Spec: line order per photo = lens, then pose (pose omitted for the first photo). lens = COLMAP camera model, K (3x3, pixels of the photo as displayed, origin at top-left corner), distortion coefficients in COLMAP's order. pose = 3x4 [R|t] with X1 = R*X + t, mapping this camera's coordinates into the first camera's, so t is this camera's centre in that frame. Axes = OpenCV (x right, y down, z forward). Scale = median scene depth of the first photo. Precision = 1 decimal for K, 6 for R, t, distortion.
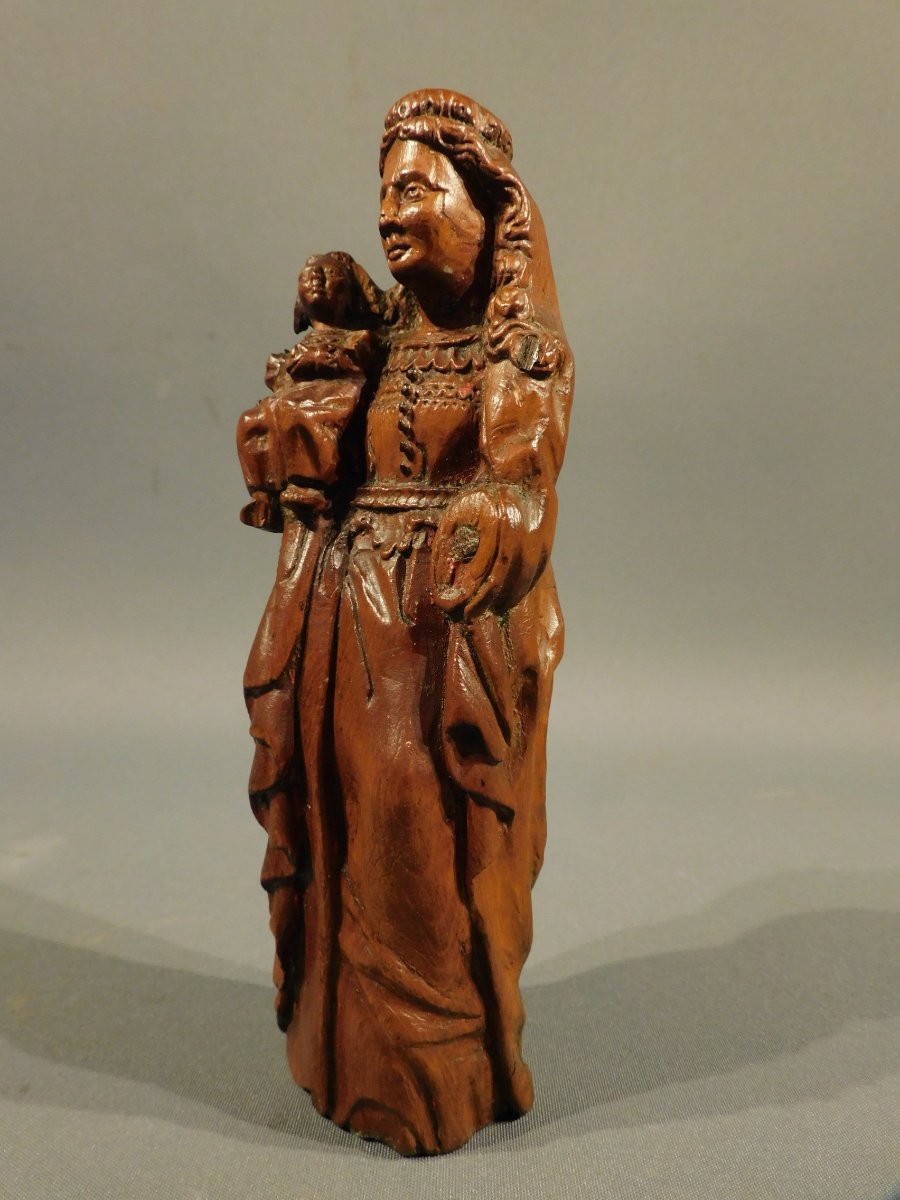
lens RADIAL K [[861.0, 0, 450.0], [0, 861.0, 596.0], [0, 0, 1]] dist [0.041206, -0.050569]
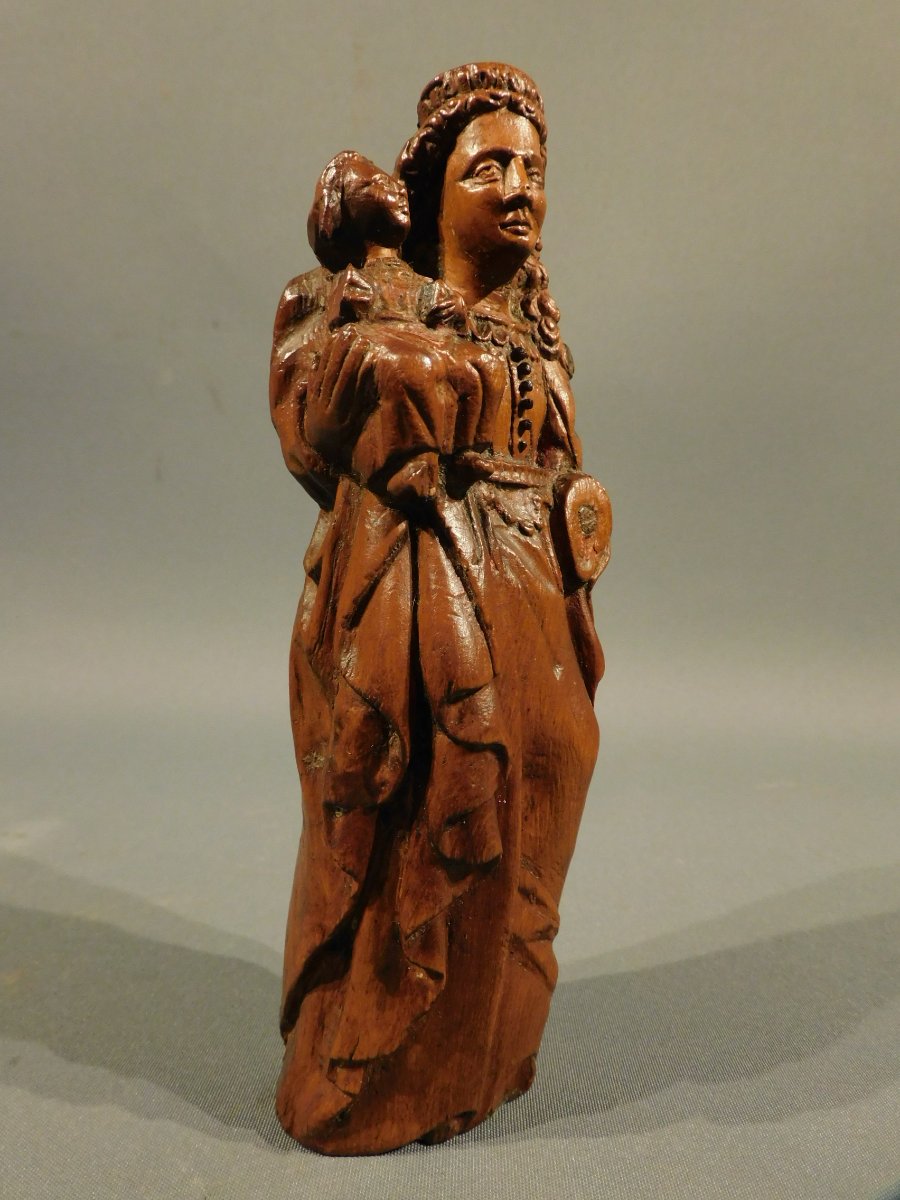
lens RADIAL K [[851.3, 0, 446.1], [0, 851.3, 596.8], [0, 0, 1]] dist [0.035092, -0.043191]
pose [[0.269767, -0.076953, 0.959846, -1.065057], [0.030633, 0.996983, 0.071321, -0.045171], [-0.962438, 0.010163, 0.271310, 0.819393]]
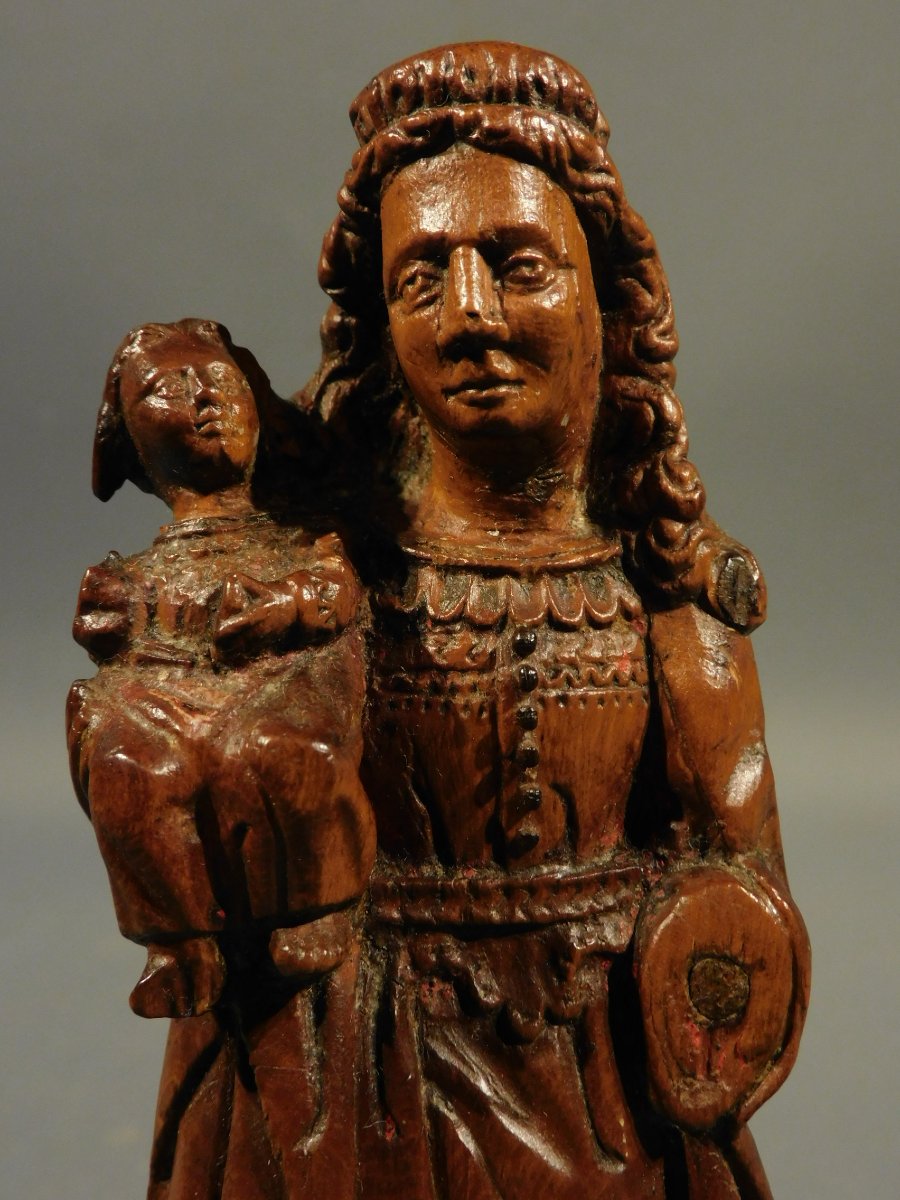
lens RADIAL K [[1259.4, 0, 450.0], [0, 1259.4, 600.0], [0, 0, 1]] dist [-0.002472, -0.148337]
pose [[0.798908, -0.112078, 0.590918, -0.486807], [0.086035, 0.993676, 0.072151, -0.335045], [-0.595268, -0.006802, 0.803498, 0.470545]]
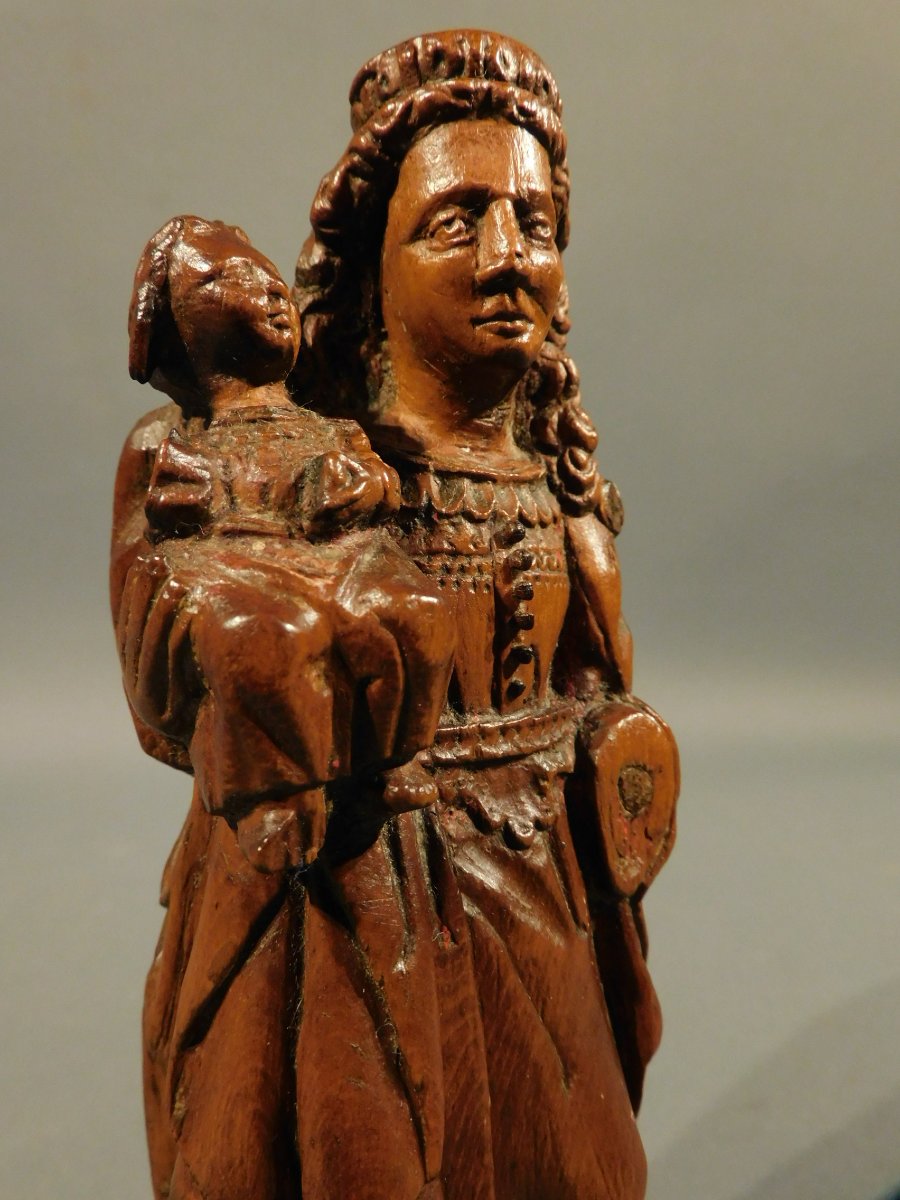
lens RADIAL K [[851.3, 0, 446.1], [0, 851.3, 596.8], [0, 0, 1]] dist [0.035092, -0.043191]
pose [[0.399233, -0.114221, 0.909707, -0.611331], [0.037549, 0.993414, 0.108253, -0.279535], [-0.916080, -0.009060, 0.400892, 0.811356]]
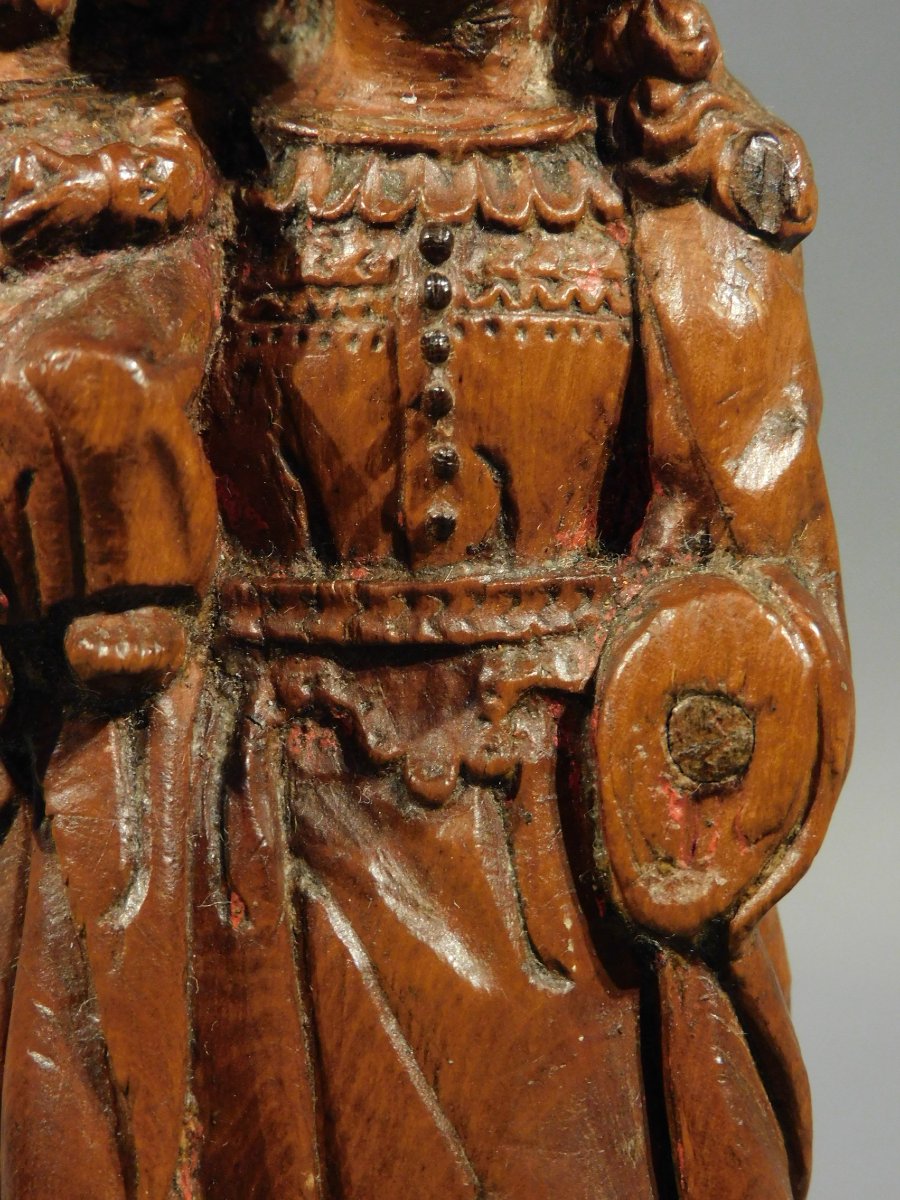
lens RADIAL K [[2481.3, 0, 450.0], [0, 2481.3, 600.0], [0, 0, 1]] dist [-0.369783, -0.177926]
pose [[0.850880, -0.140071, 0.506342, -0.542831], [0.088611, 0.988258, 0.124479, -0.239560], [-0.517833, -0.061049, 0.853301, 0.180162]]
